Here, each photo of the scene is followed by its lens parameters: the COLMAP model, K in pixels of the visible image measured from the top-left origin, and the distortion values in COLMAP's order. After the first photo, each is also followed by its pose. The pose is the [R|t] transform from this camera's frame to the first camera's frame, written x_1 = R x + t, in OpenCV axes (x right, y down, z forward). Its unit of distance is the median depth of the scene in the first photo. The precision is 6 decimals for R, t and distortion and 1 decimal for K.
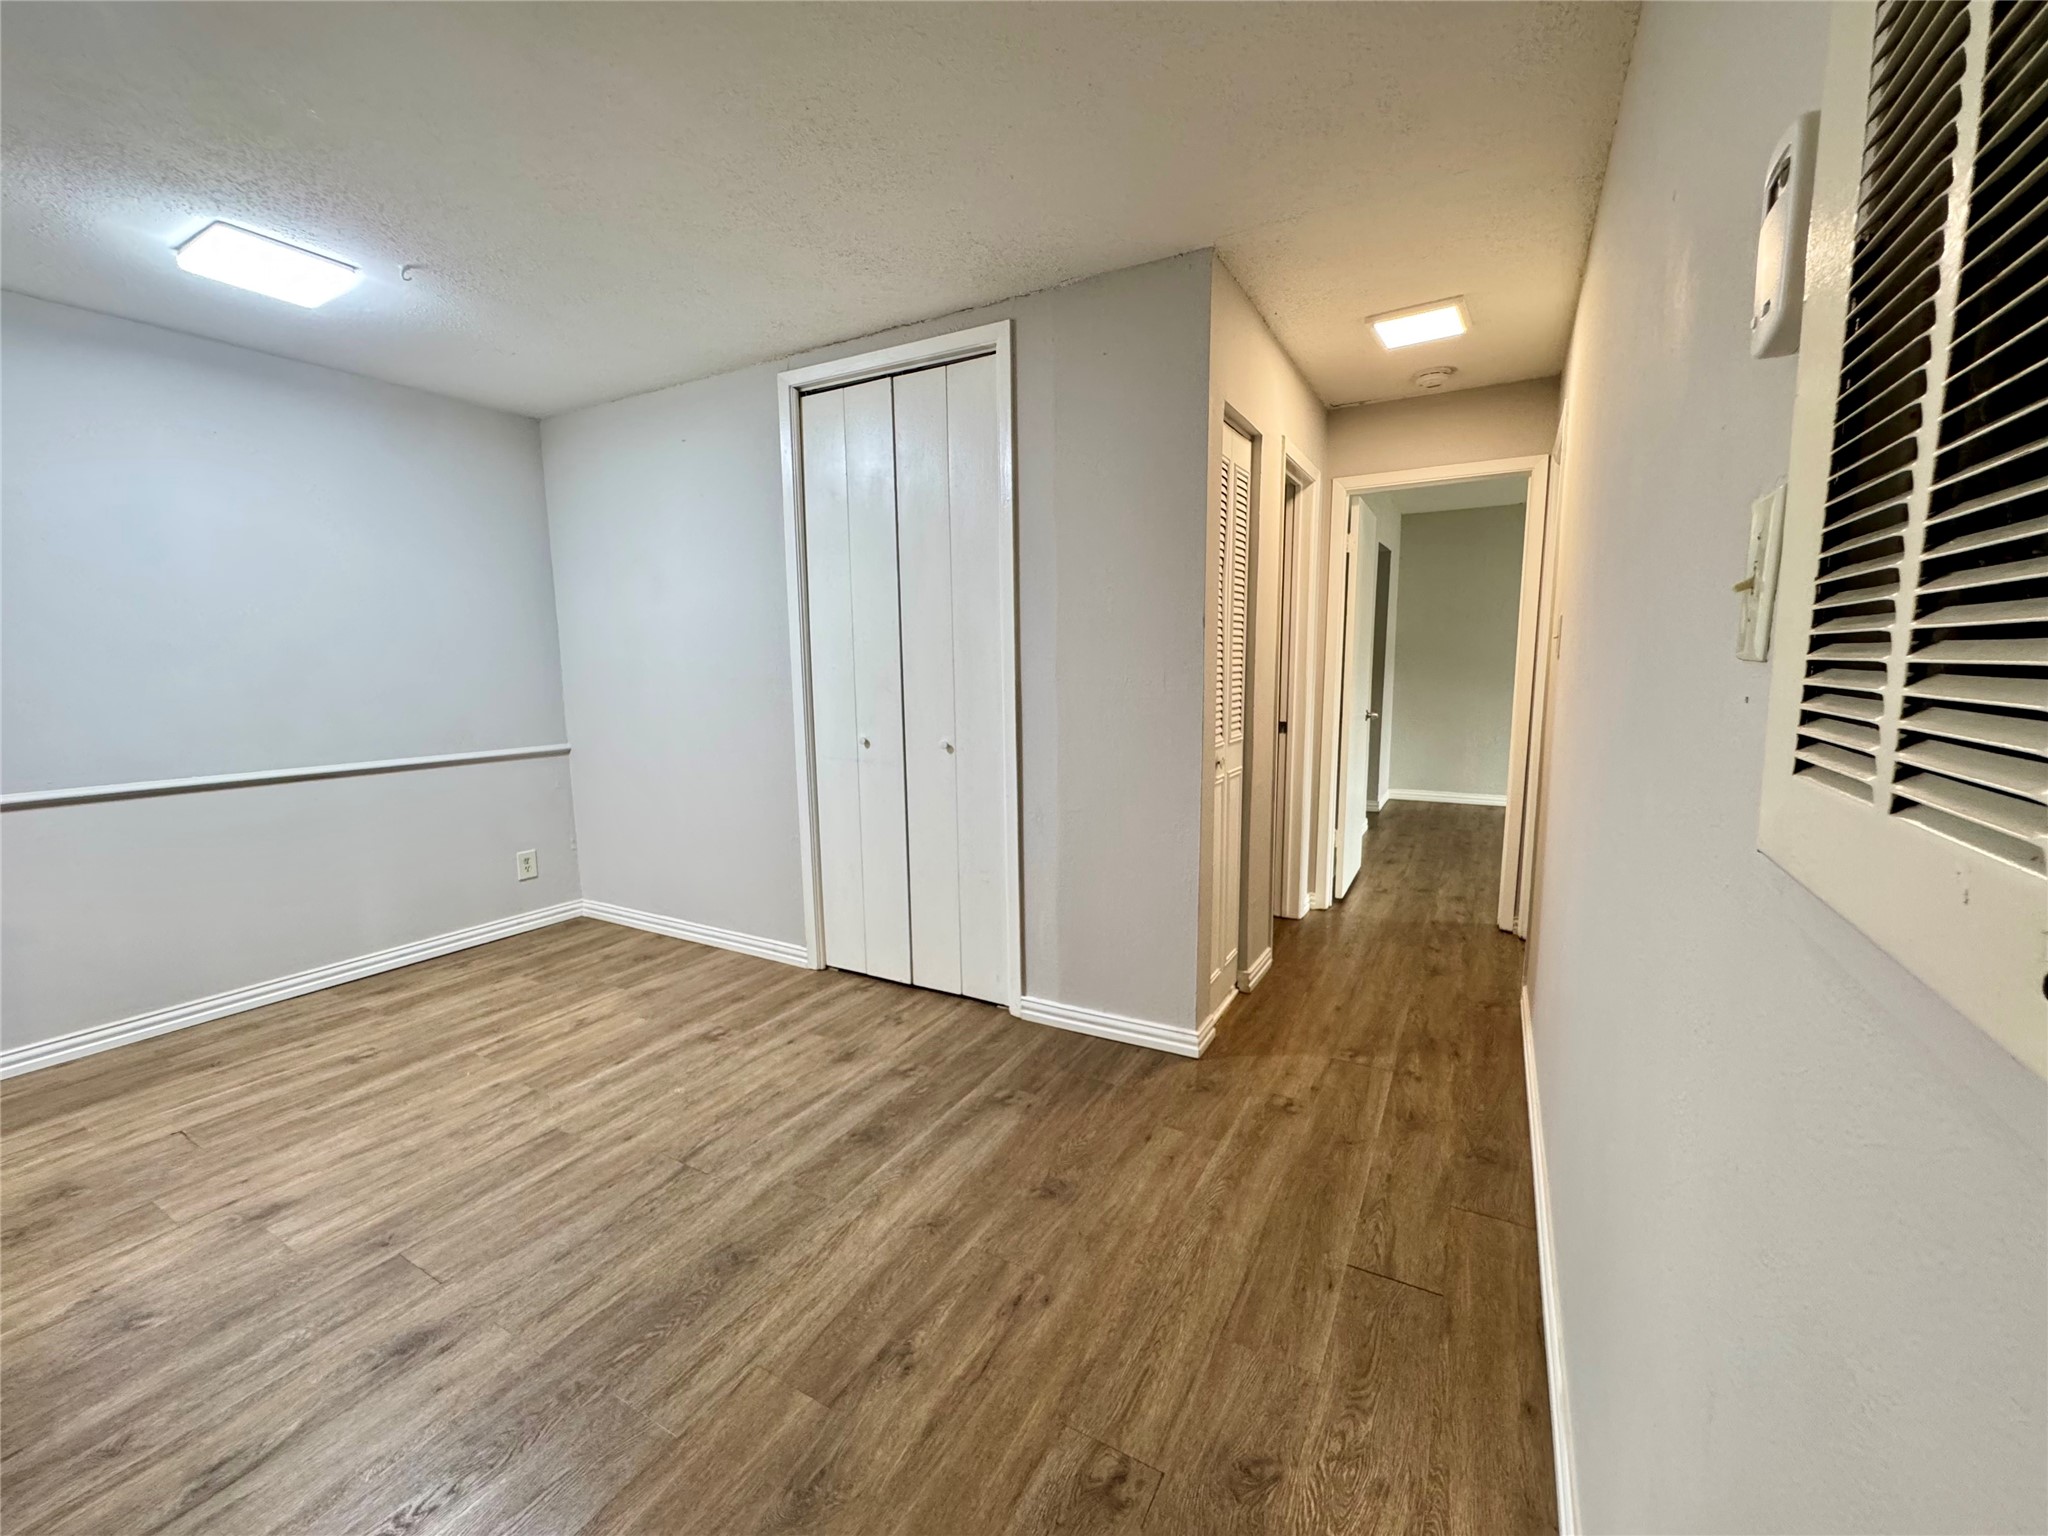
lens RADIAL K [[823.0, 0, 1025.9], [0, 823.0, 770.4], [0, 0, 1]] dist [-0.003168, -0.000212]
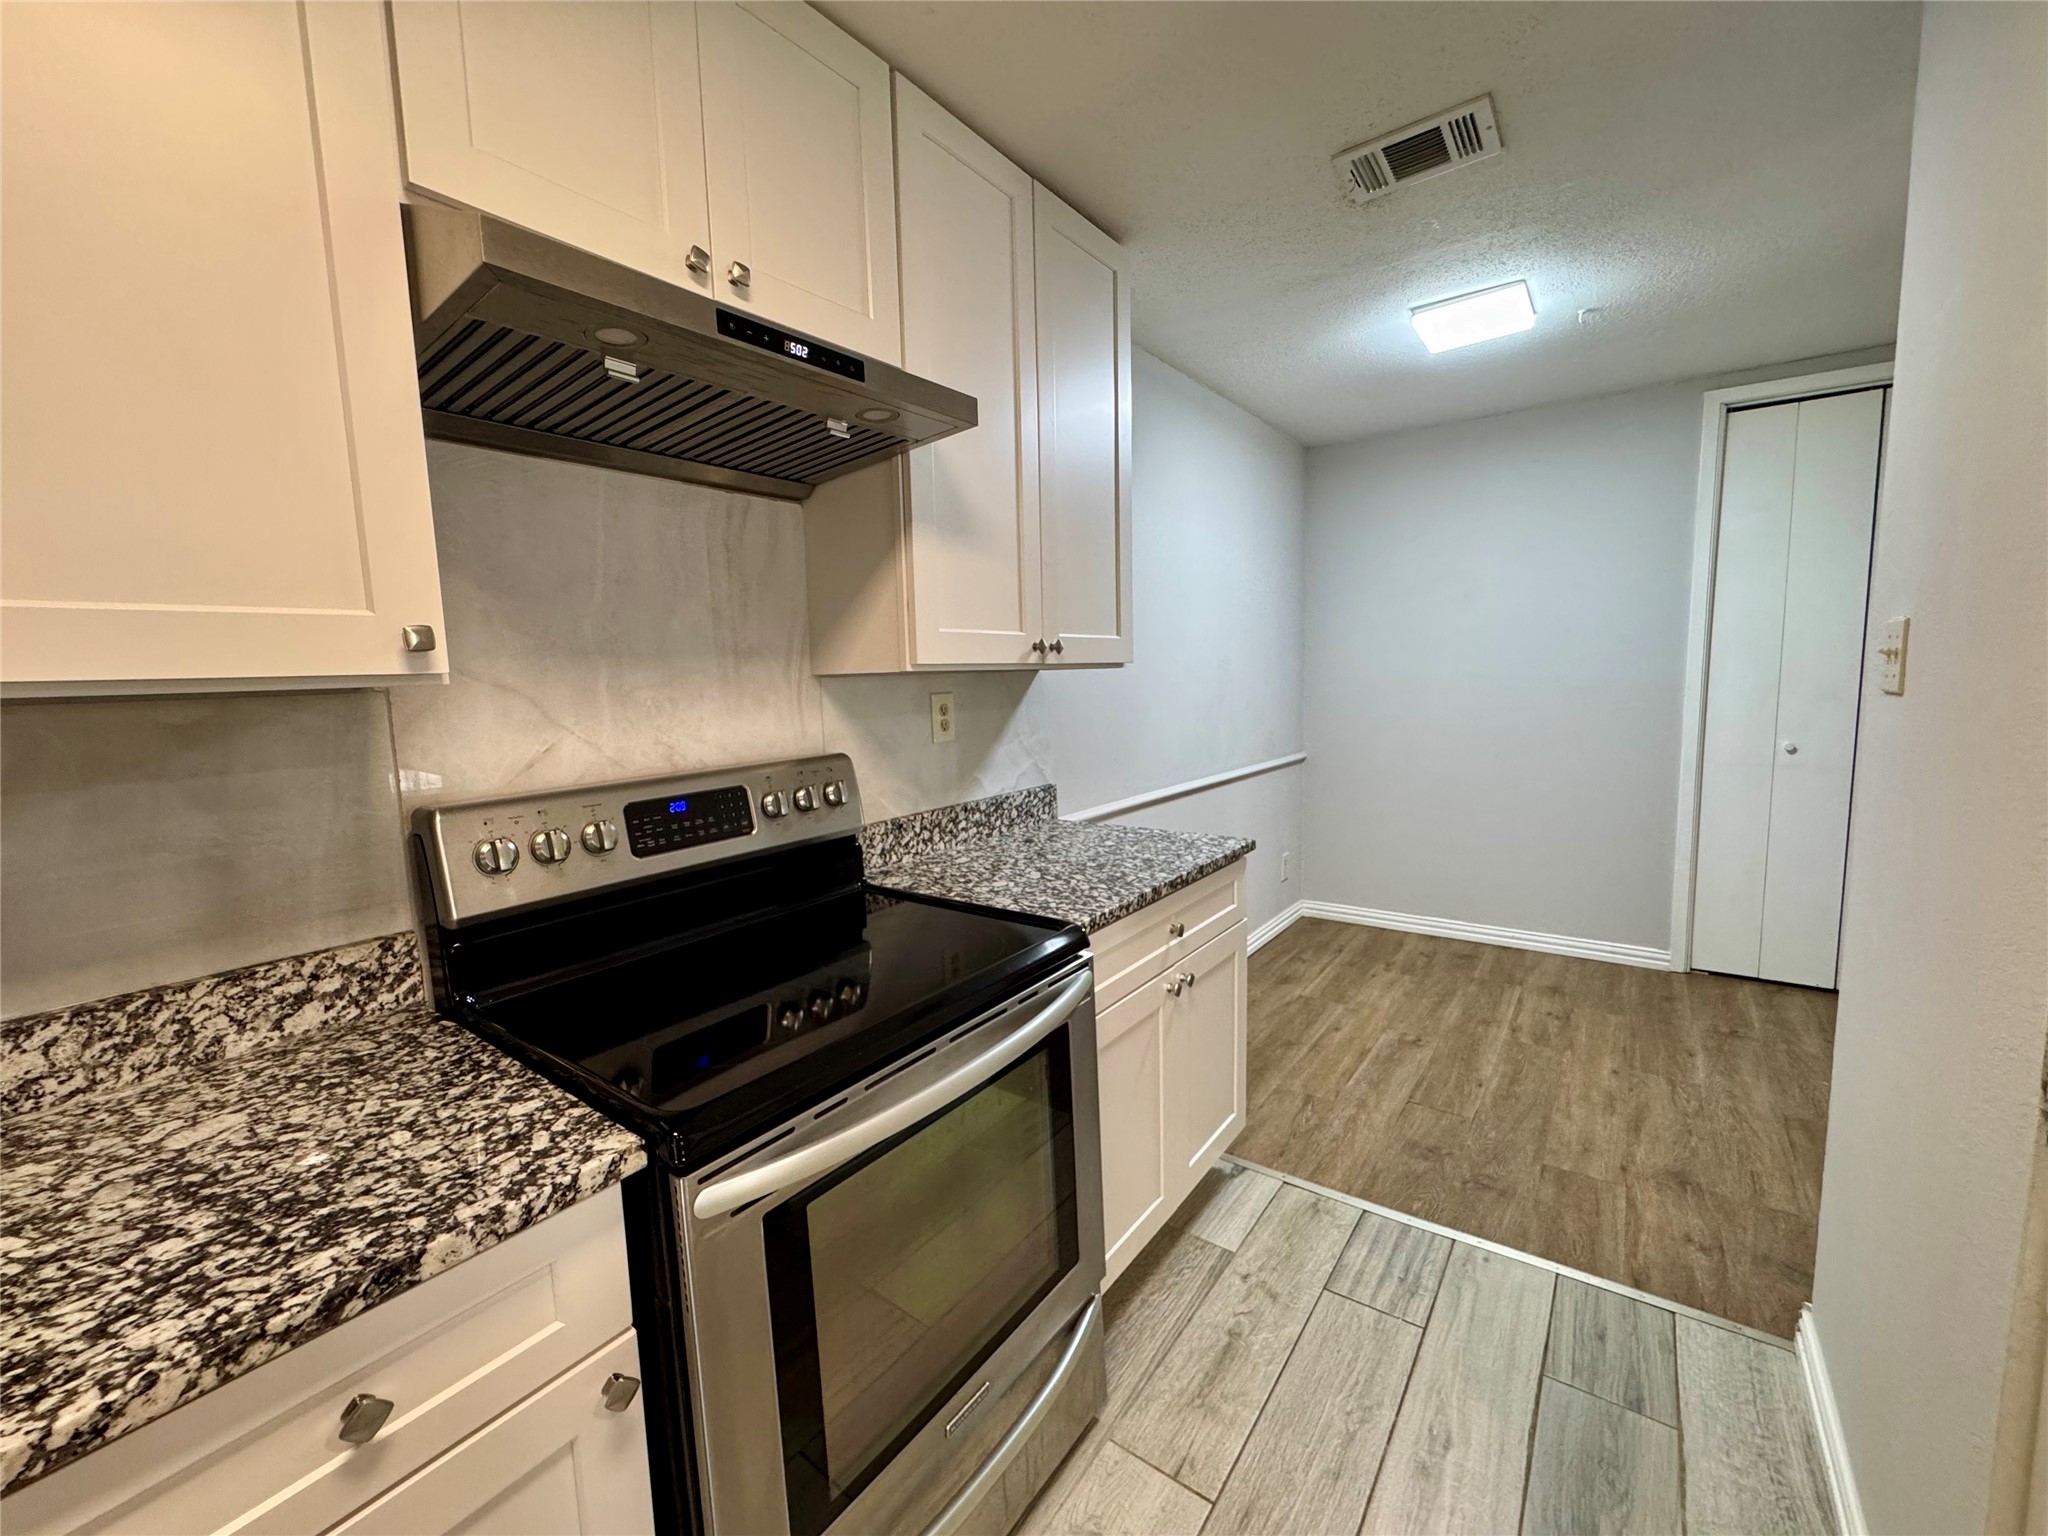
lens RADIAL K [[823.0, 0, 1025.8], [0, 823.0, 767.3], [0, 0, 1]] dist [-0.003168, -0.000212]
pose [[0.992115, -0.001811, -0.125316, -1.313055], [-0.000416, 0.999842, -0.017748, 0.010473], [0.125328, 0.017661, 0.991958, -0.157508]]
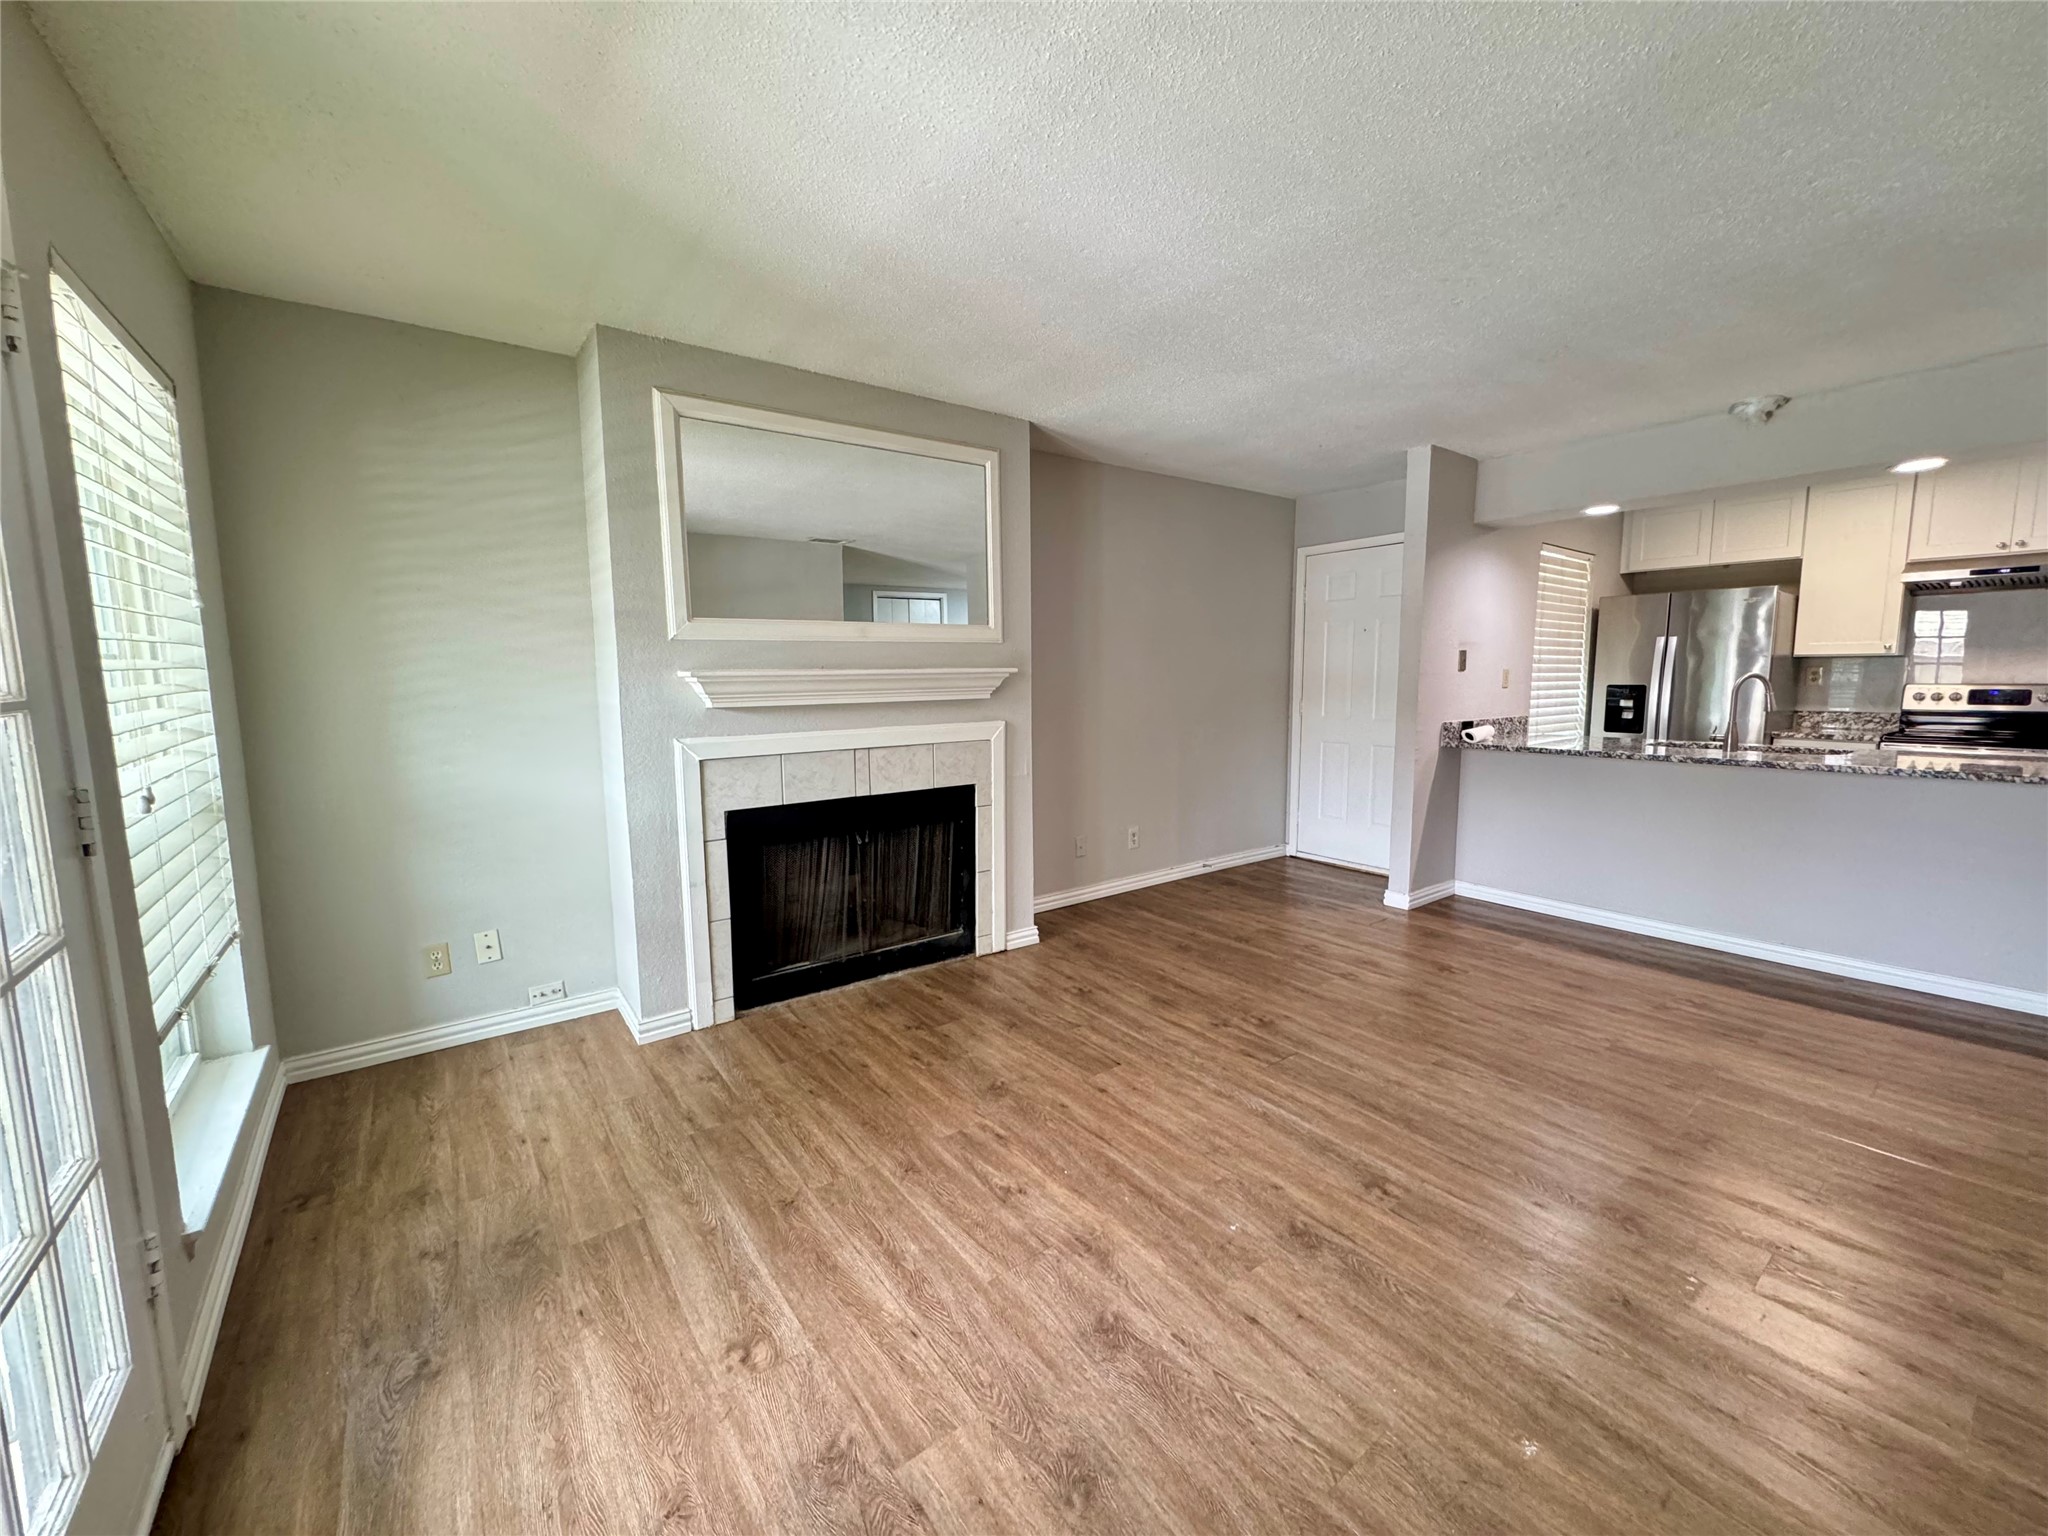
lens RADIAL K [[823.0, 0, 1022.0], [0, 823.0, 760.0], [0, 0, 1]] dist [-0.003168, -0.000212]
pose [[-0.402191, 0.114862, -0.908322, 1.018387], [-0.112443, 0.978392, 0.173510, 0.104508], [0.908625, 0.171918, -0.380585, -0.918703]]
